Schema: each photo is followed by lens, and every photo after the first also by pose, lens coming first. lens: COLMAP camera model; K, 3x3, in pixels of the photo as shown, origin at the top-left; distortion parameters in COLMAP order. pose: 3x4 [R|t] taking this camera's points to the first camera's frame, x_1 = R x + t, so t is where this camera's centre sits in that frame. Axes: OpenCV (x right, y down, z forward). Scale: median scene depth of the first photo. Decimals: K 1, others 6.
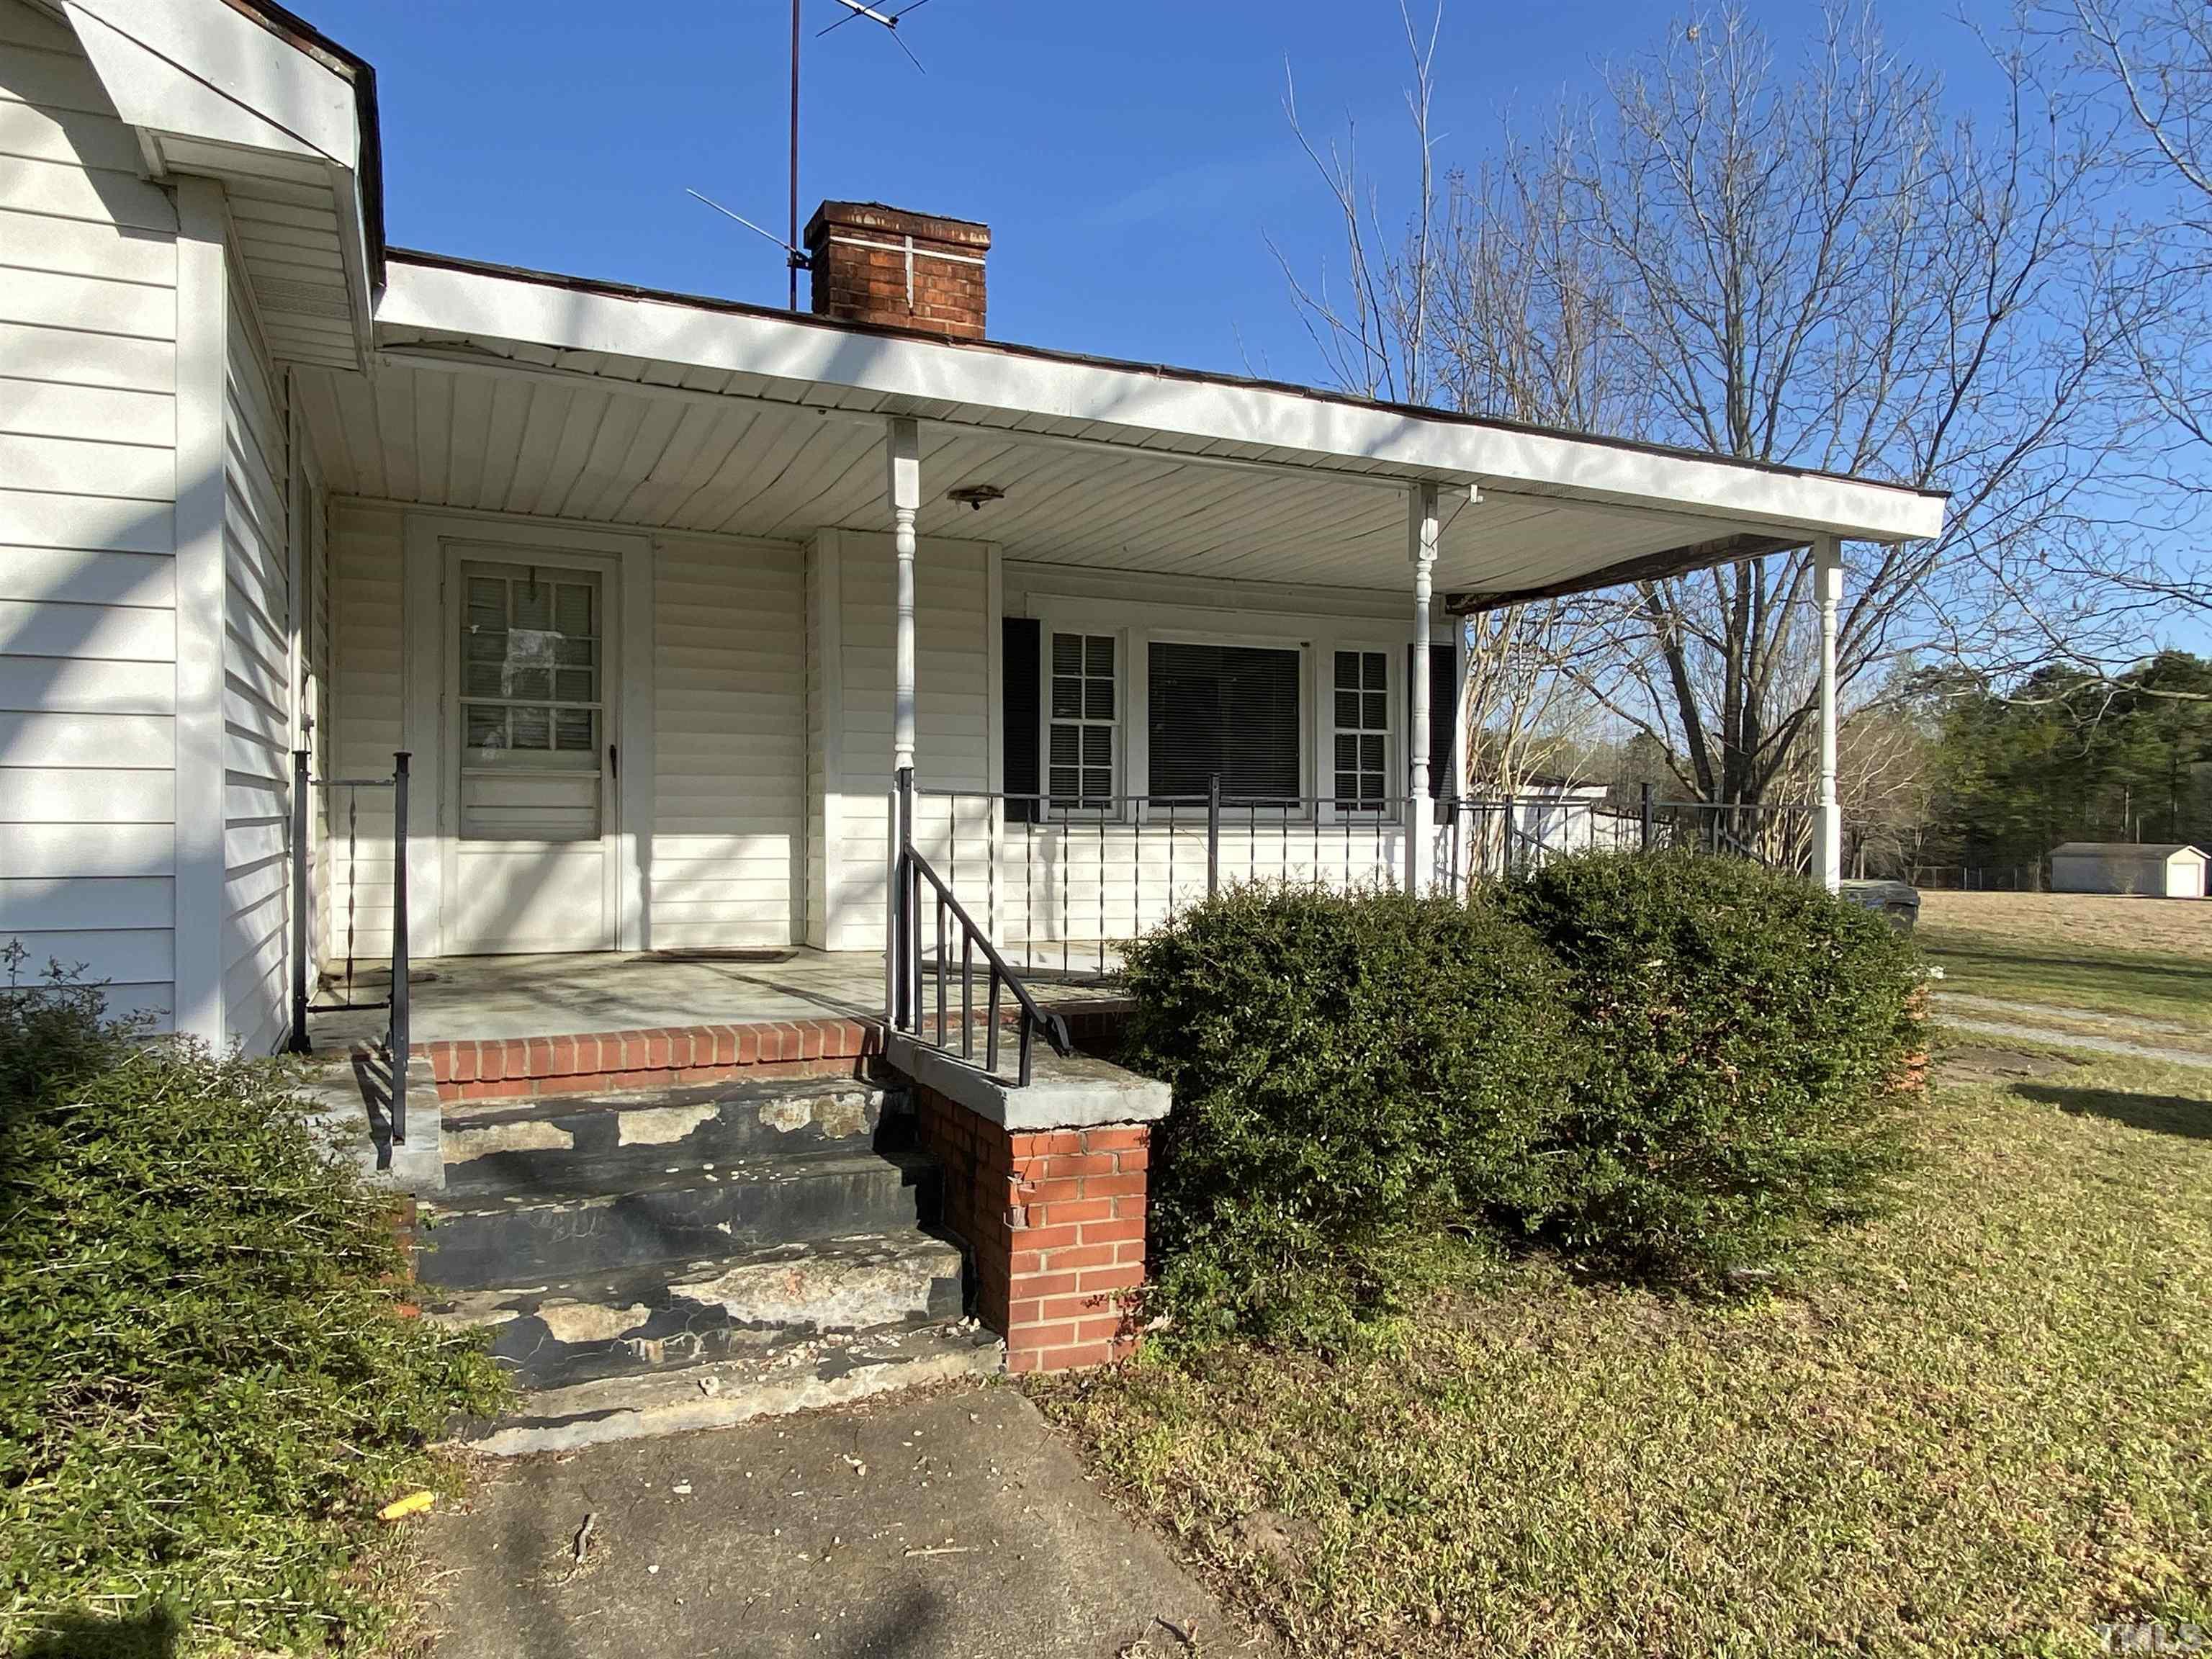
lens RADIAL K [[1468.6, 0, 1106.0], [0, 1468.6, 829.5], [0, 0, 1]] dist [0.060117, -0.069644]
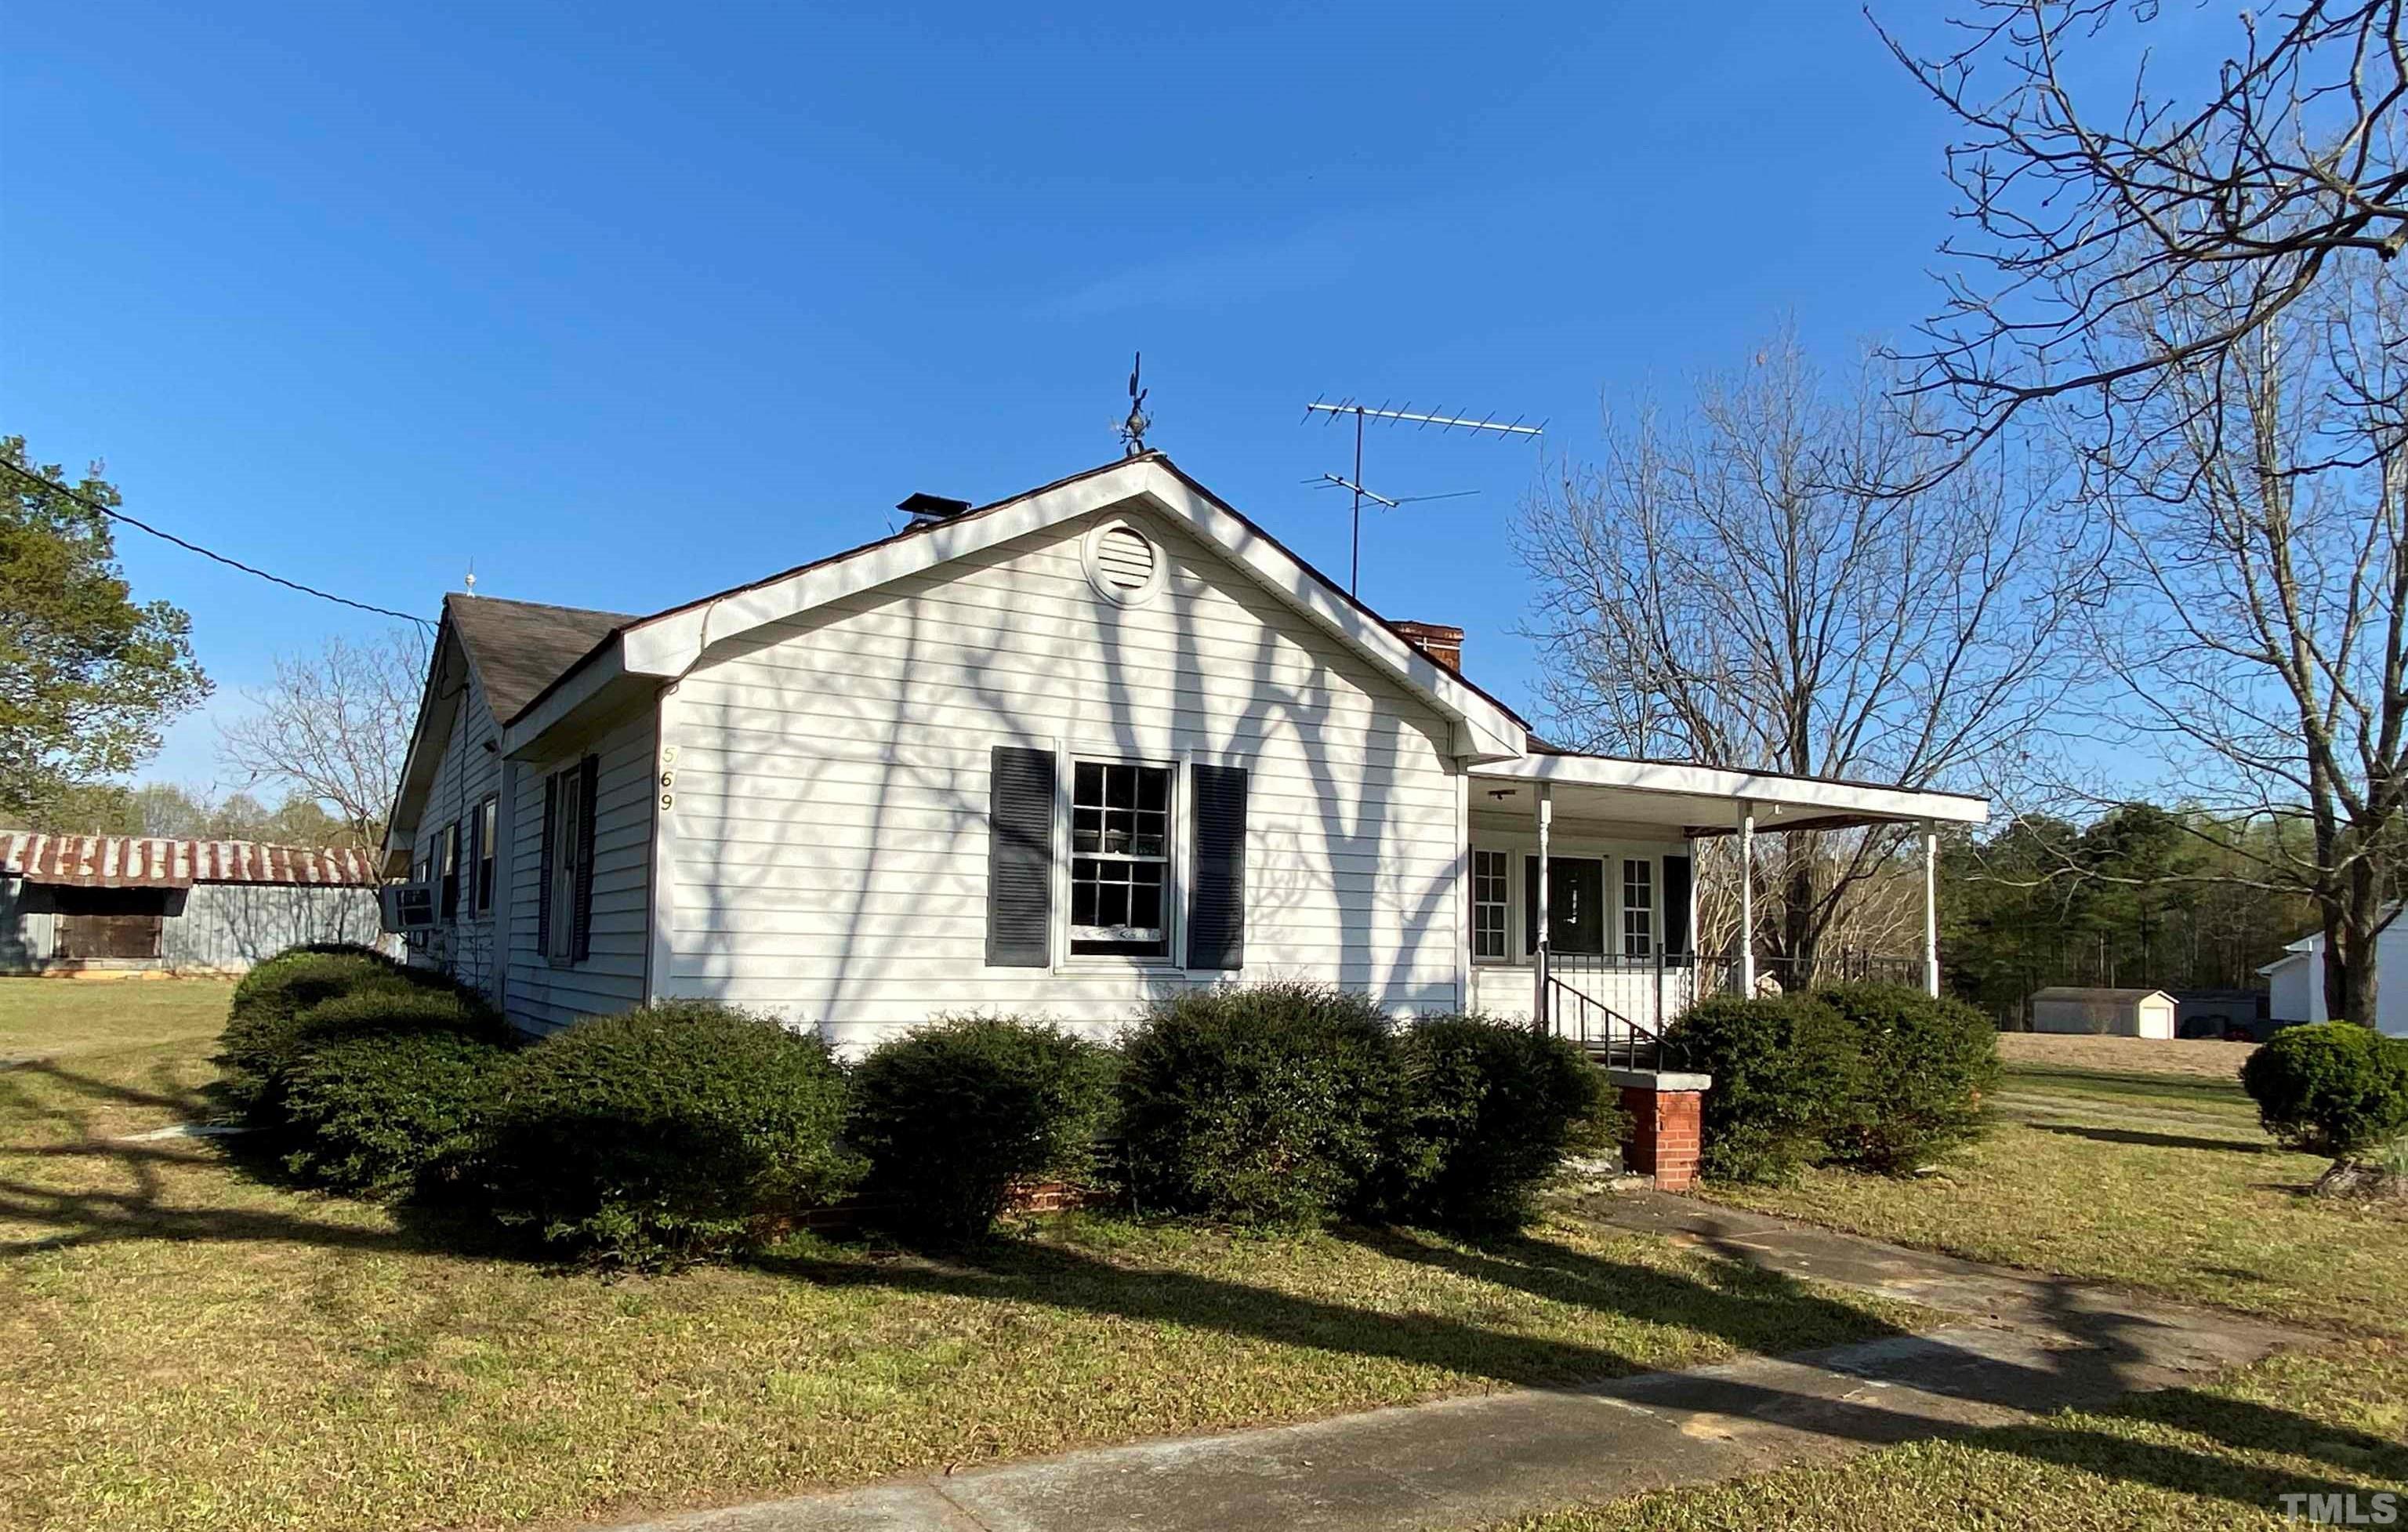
lens RADIAL K [[1580.2, 0, 1165.3], [0, 1580.2, 848.4], [0, 0, 1]] dist [0.000607, -0.002098]
pose [[0.997719, 0.017010, 0.065330, -0.757012], [-0.012253, 0.997291, -0.072527, -0.001735], [-0.066386, 0.071561, 0.995225, -1.156013]]
